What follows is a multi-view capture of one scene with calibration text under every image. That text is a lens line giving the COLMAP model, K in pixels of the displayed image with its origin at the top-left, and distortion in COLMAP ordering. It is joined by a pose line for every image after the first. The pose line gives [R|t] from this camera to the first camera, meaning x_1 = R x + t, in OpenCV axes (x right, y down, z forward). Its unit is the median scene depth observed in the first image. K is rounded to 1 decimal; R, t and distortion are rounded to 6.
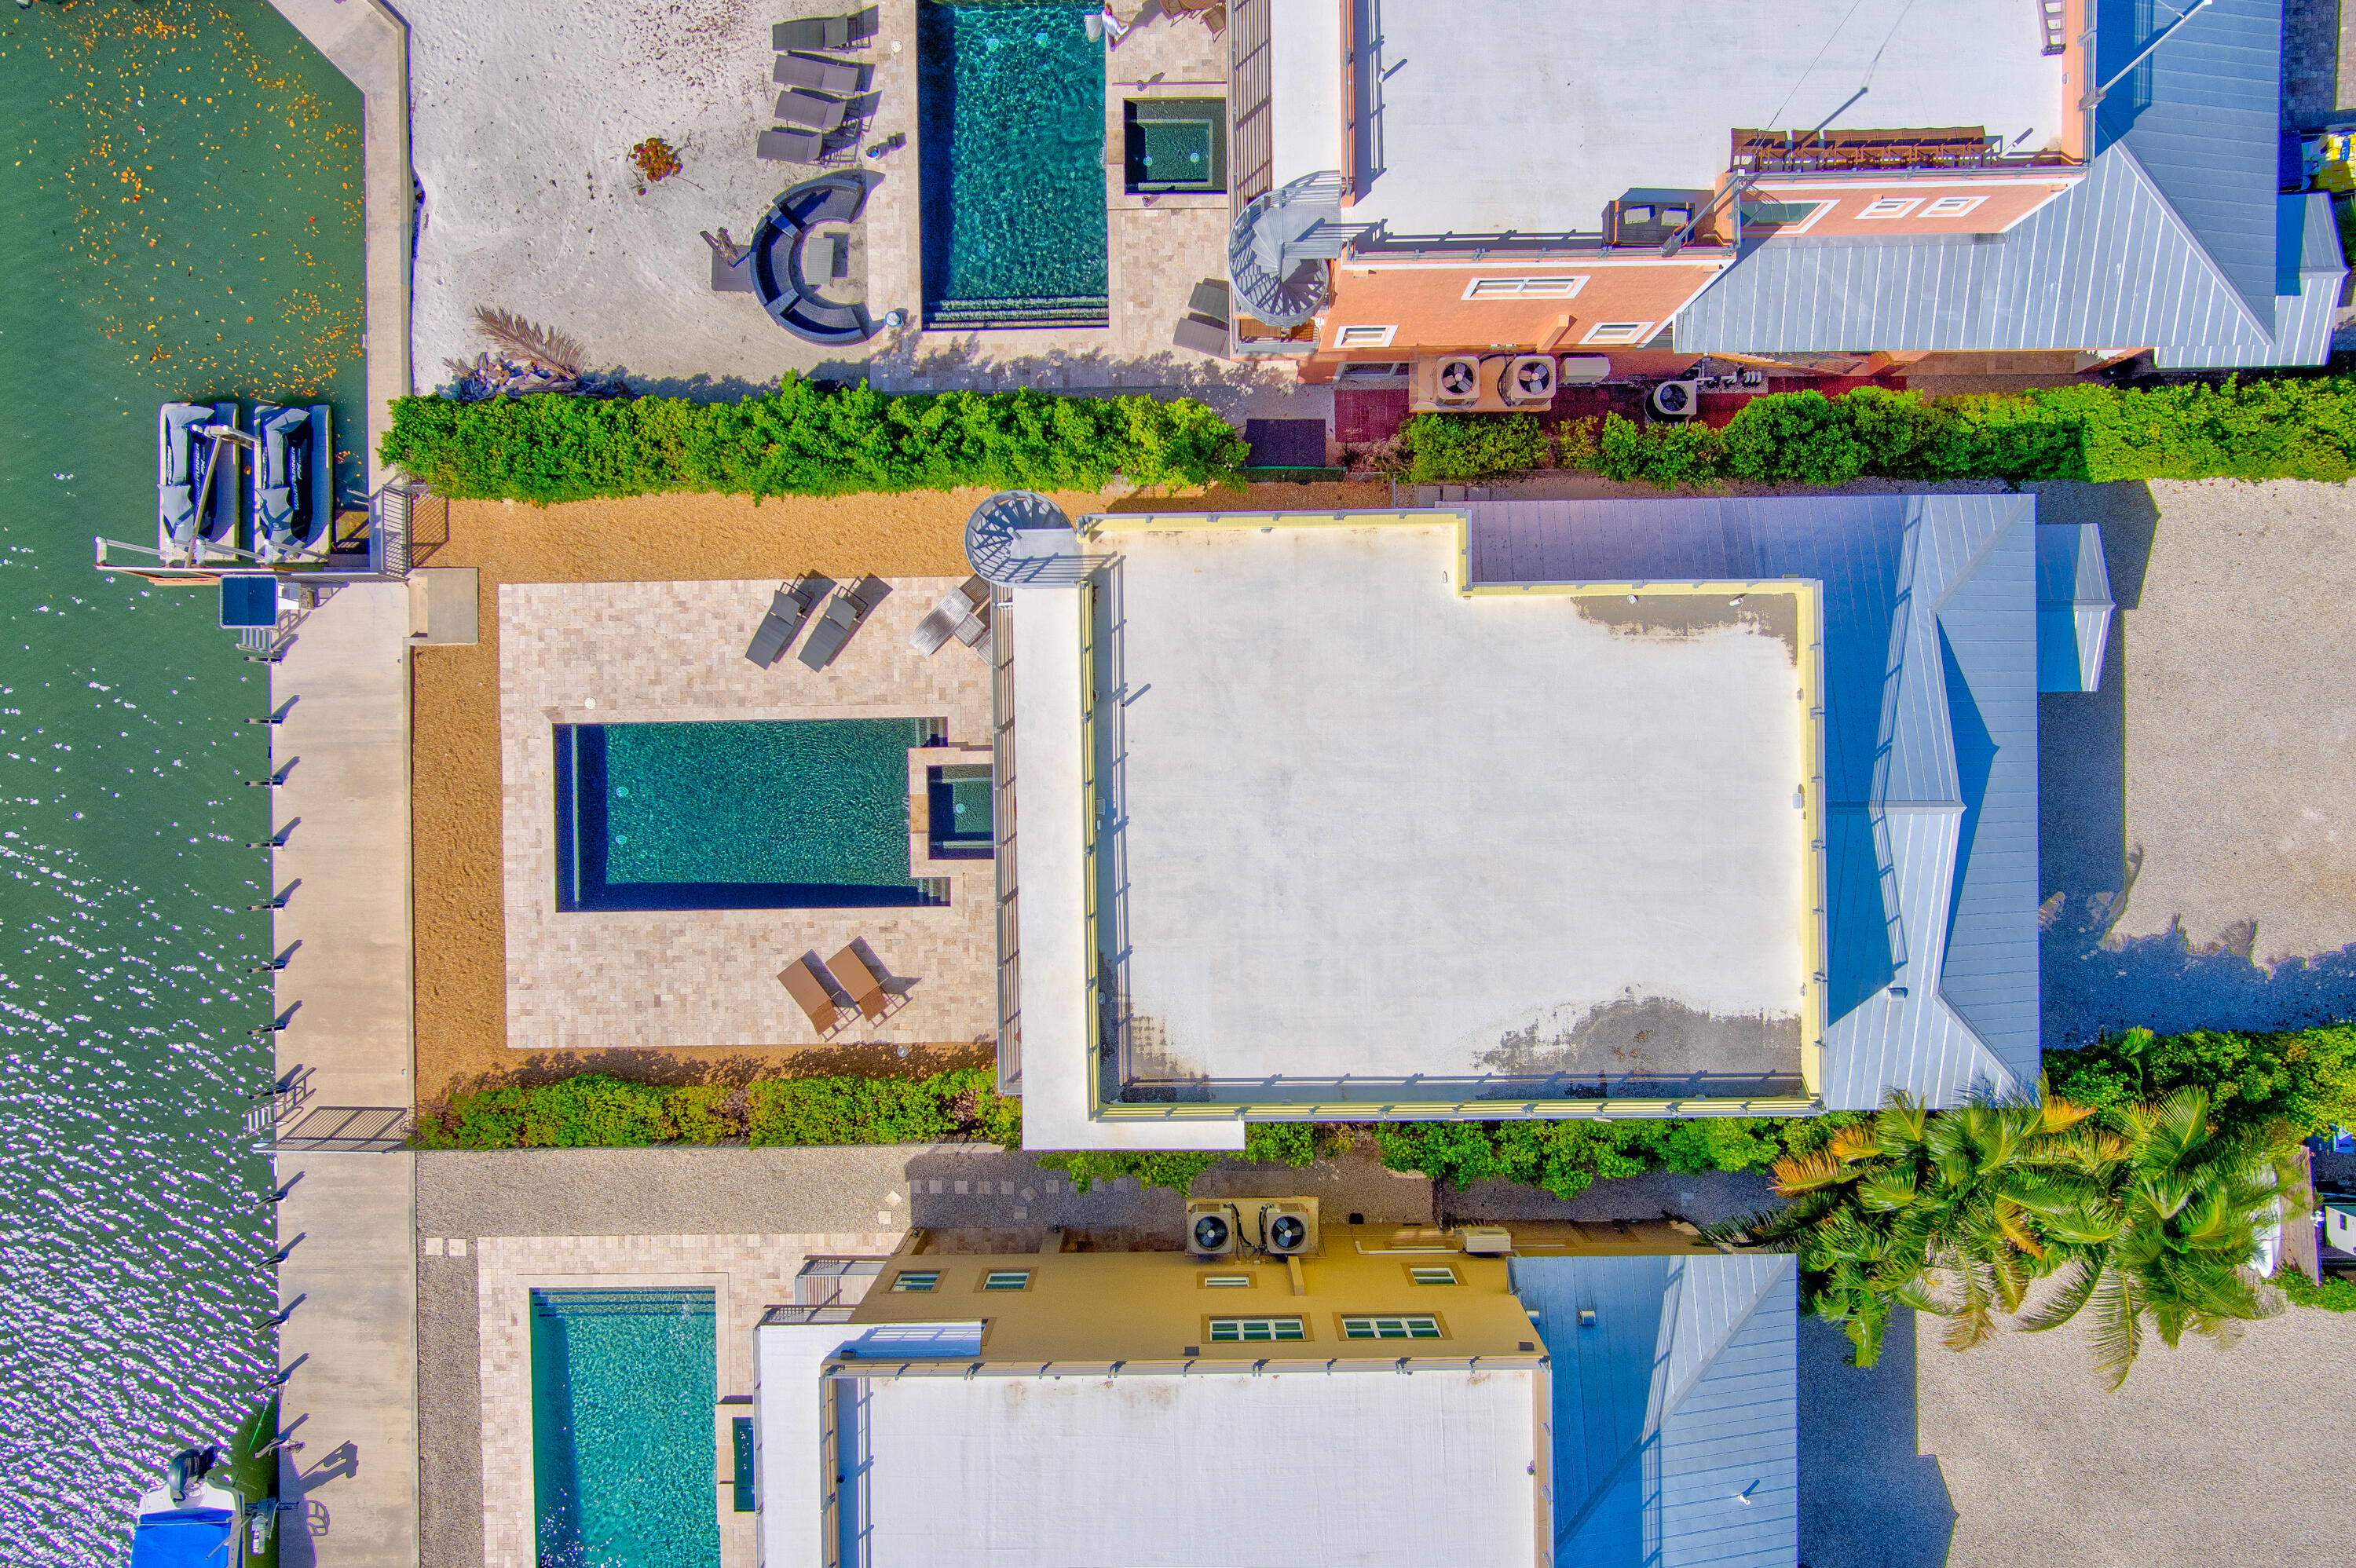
lens RADIAL K [[1155.1, 0, 1187.2], [0, 1155.1, 785.4], [0, 0, 1]] dist [-0.006344, 0.002368]
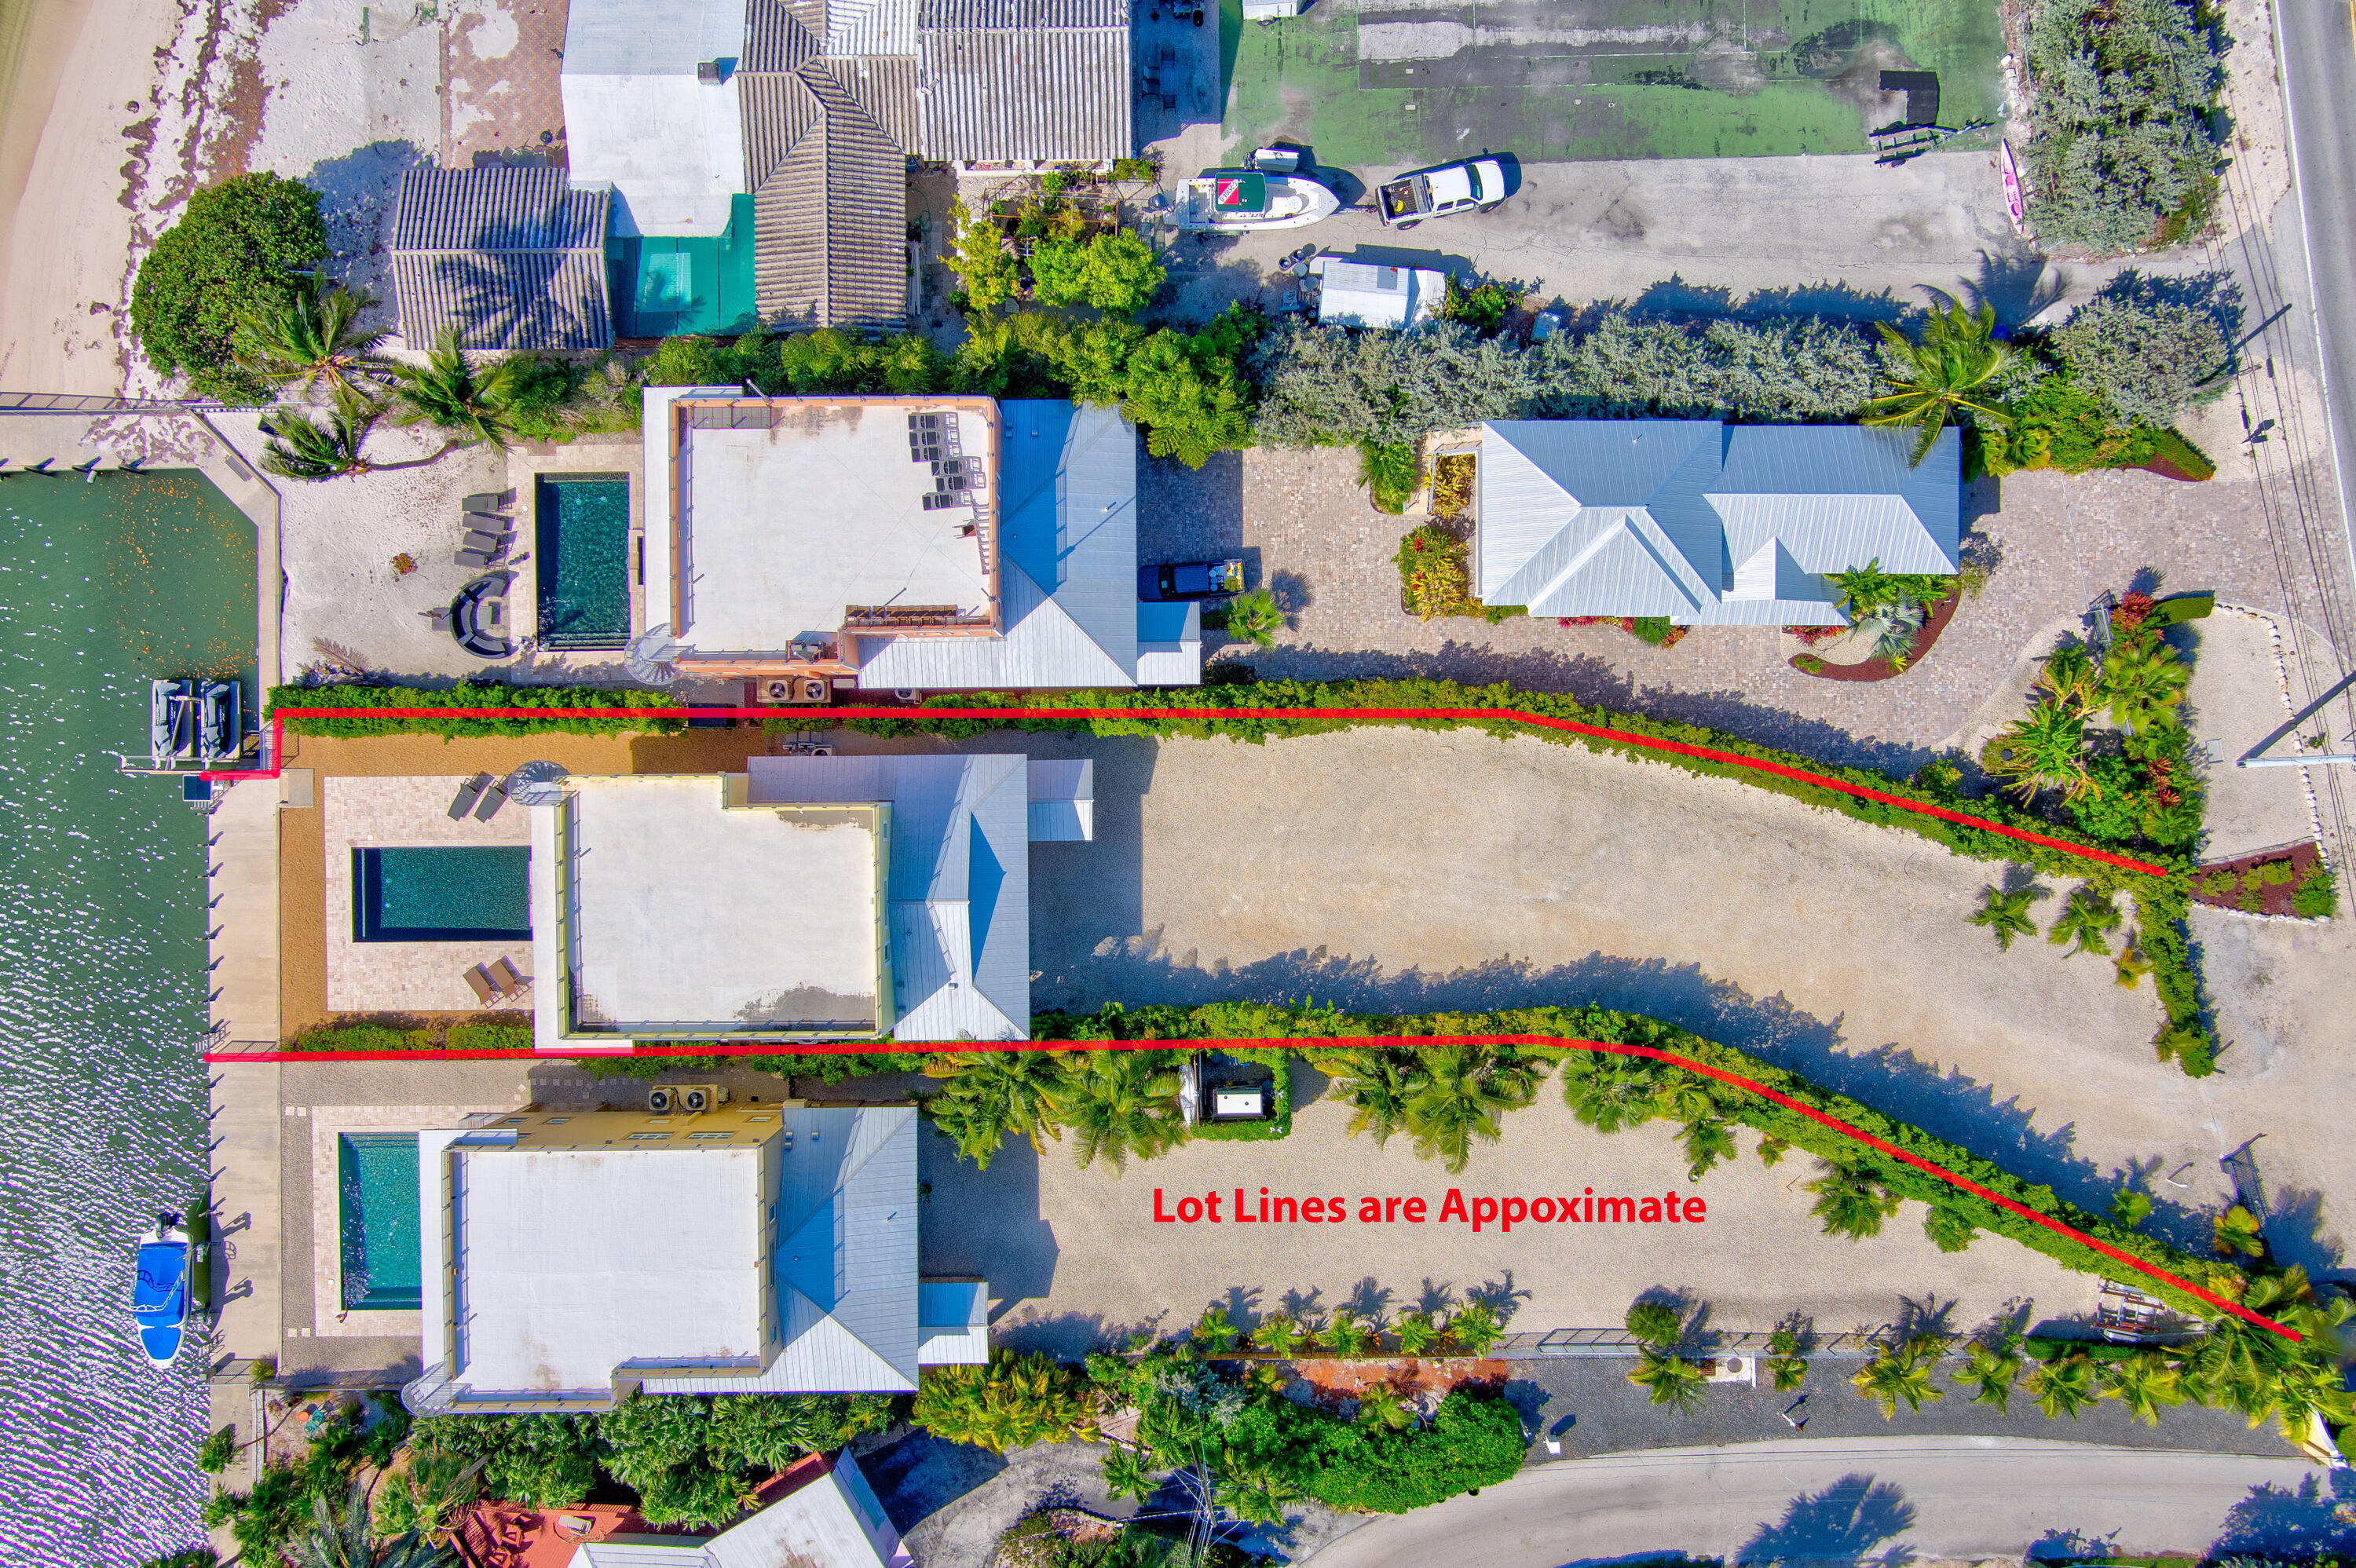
lens RADIAL K [[1155.1, 0, 1167.9], [0, 1155.1, 783.0], [0, 0, 1]] dist [-0.006344, 0.002368]
pose [[0.999980, 0.004598, 0.004336, 0.853314], [-0.004595, 0.999989, -0.000690, -0.171395], [-0.004339, 0.000670, 0.999990, -0.996939]]
